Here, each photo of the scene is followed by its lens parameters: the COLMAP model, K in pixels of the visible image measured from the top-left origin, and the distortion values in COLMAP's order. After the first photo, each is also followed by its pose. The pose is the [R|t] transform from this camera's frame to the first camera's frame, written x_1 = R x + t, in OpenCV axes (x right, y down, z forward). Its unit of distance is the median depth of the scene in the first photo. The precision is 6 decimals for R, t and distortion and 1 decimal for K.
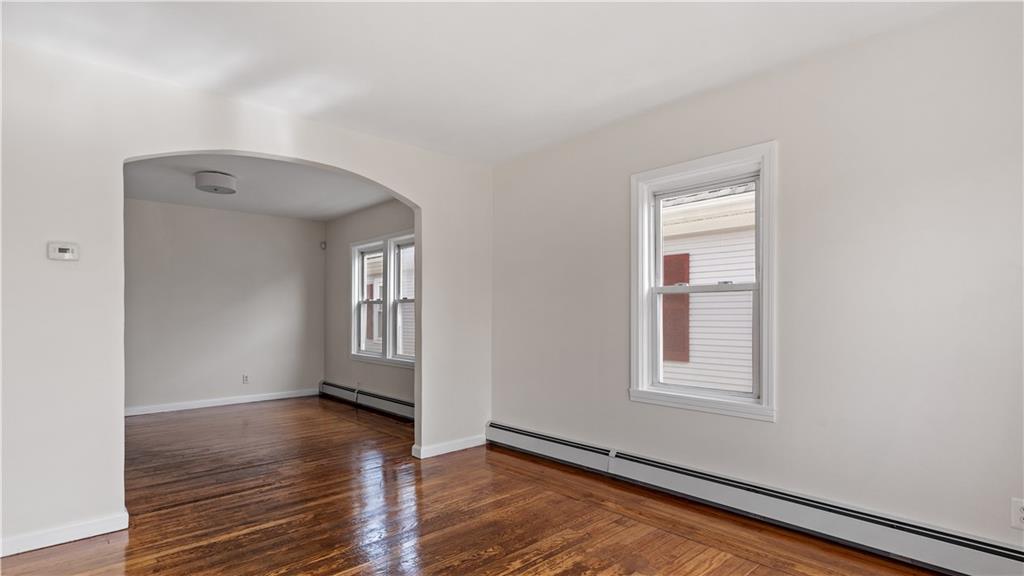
lens RADIAL K [[502.7, 0, 497.1], [0, 502.7, 306.1], [0, 0, 1]] dist [0.018819, 0.000142]
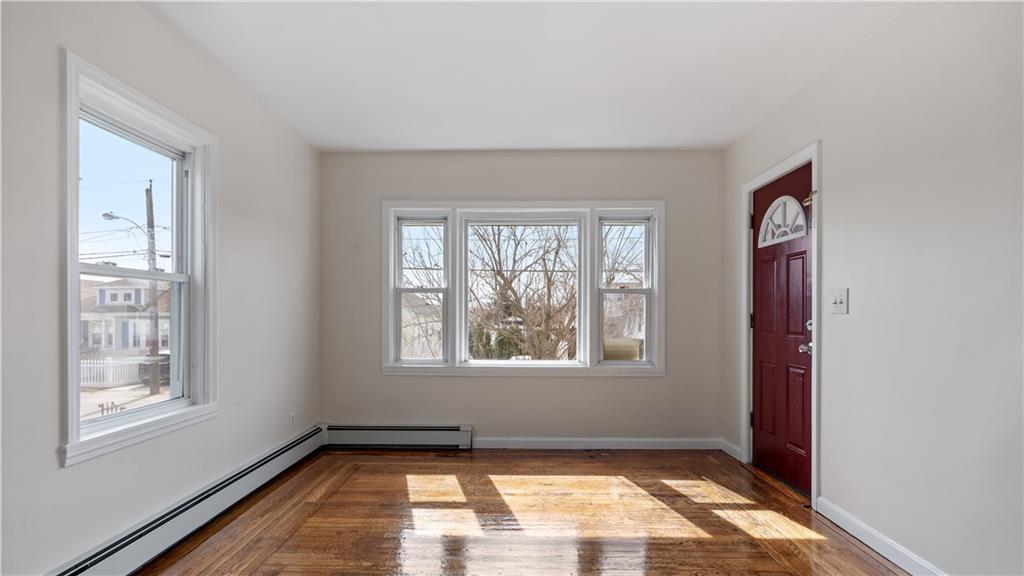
lens RADIAL K [[499.5, 0, 505.6], [0, 499.5, 316.9], [0, 0, 1]] dist [-0.000094, 0.000204]
pose [[-0.732964, -0.005444, 0.680246, -0.256424], [-0.015383, 0.999845, -0.008574, 0.013790], [-0.680094, -0.016748, -0.732934, 0.619519]]
